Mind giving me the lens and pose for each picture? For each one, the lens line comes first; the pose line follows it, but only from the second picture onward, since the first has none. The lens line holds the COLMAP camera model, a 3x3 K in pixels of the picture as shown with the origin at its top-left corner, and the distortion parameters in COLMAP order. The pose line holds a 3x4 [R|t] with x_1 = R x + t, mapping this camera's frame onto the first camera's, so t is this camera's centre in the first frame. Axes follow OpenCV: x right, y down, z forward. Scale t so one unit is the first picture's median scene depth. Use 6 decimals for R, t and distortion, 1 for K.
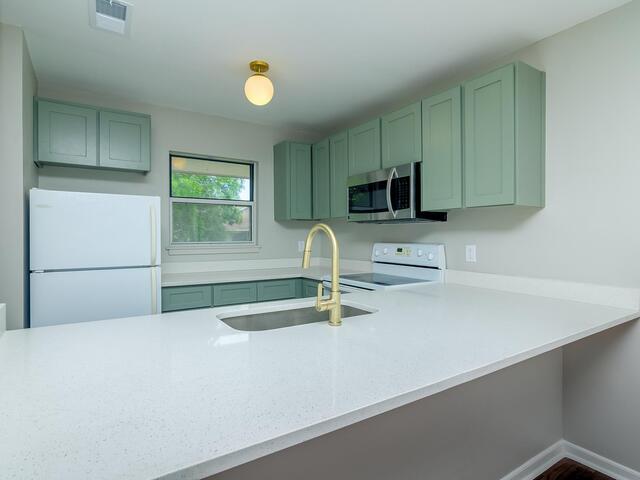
lens RADIAL K [[365.0, 0, 324.1], [0, 365.0, 239.7], [0, 0, 1]] dist [-0.010707, 0.005178]
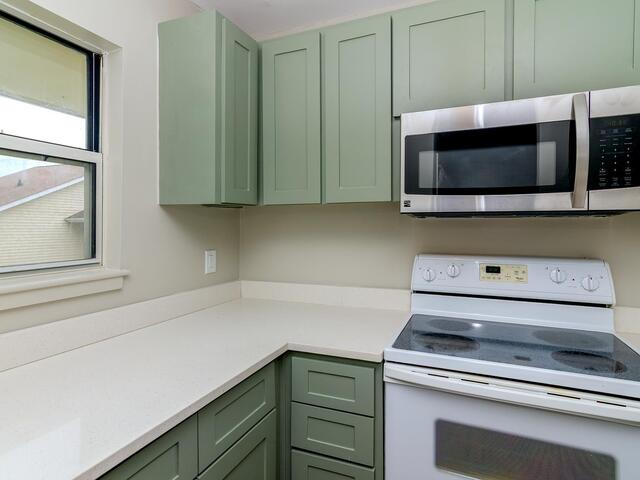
lens RADIAL K [[365.0, 0, 296.4], [0, 365.0, 233.7], [0, 0, 1]] dist [-0.010707, 0.005178]
pose [[0.828353, -0.020400, 0.559834, -0.299915], [0.005384, 0.999580, 0.028458, -0.037079], [-0.560180, -0.020560, 0.828116, 0.713469]]
